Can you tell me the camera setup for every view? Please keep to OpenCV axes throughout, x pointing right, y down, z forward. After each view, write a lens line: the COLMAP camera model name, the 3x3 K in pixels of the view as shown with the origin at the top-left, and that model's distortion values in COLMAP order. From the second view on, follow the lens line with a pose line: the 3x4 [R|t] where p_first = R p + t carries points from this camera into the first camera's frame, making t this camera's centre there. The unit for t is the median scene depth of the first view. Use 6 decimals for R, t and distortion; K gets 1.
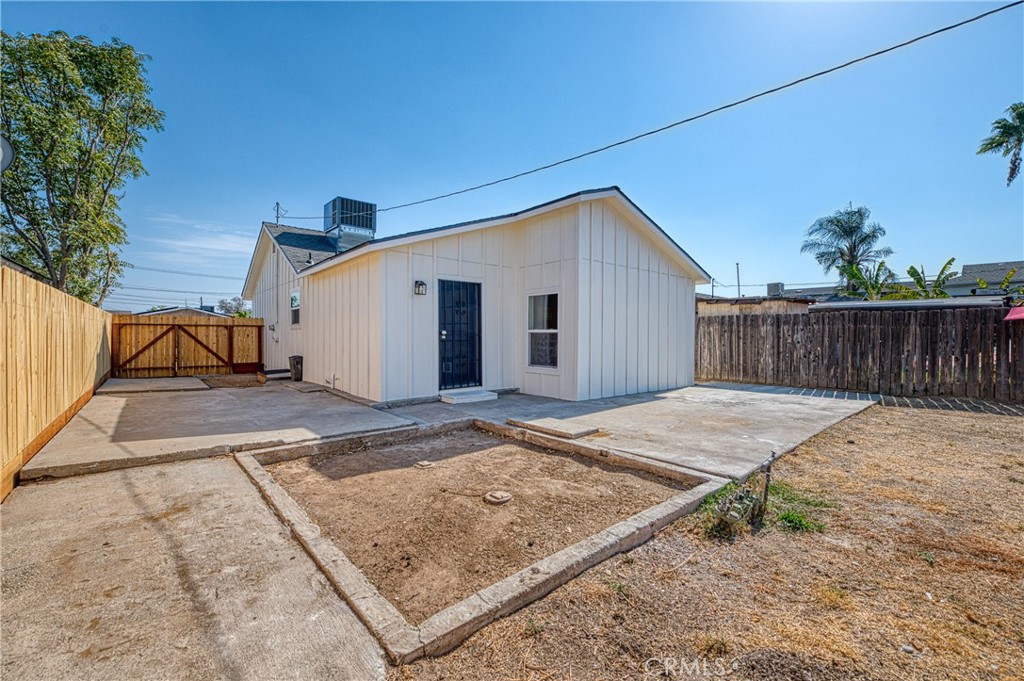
lens RADIAL K [[416.4, 0, 511.0], [0, 416.4, 340.8], [0, 0, 1]] dist [-0.007295, -0.001911]
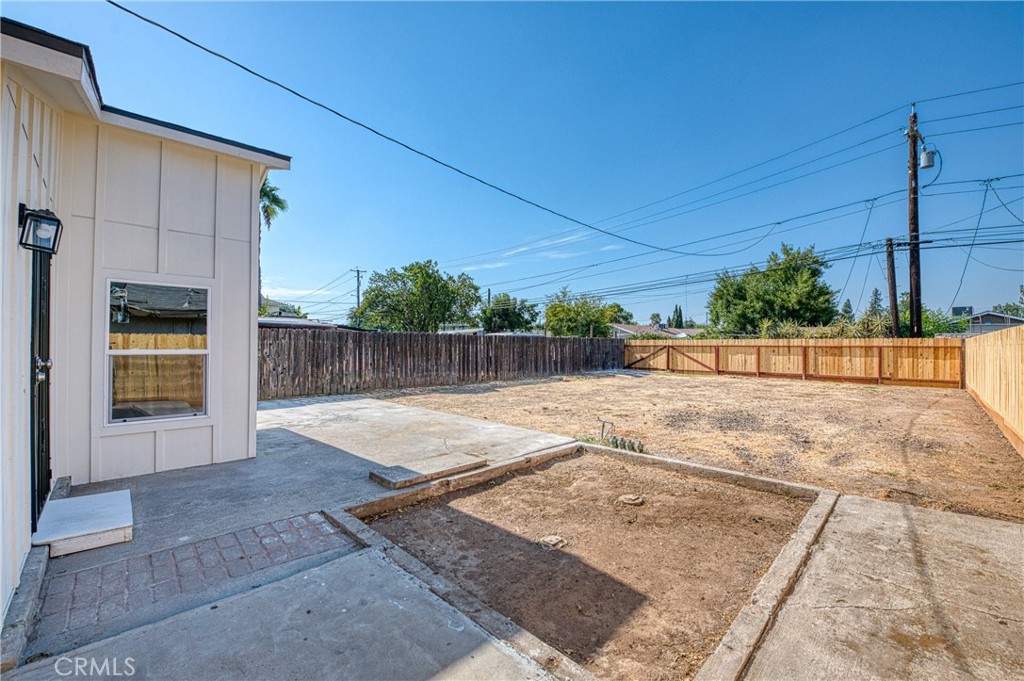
lens RADIAL K [[416.4, 0, 513.6], [0, 416.4, 336.9], [0, 0, 1]] dist [-0.007295, -0.001911]
pose [[-0.062680, 0.015256, 0.997917, -1.060421], [0.007943, 0.999859, -0.014787, -0.067466], [-0.998002, 0.007000, -0.062792, 1.235861]]
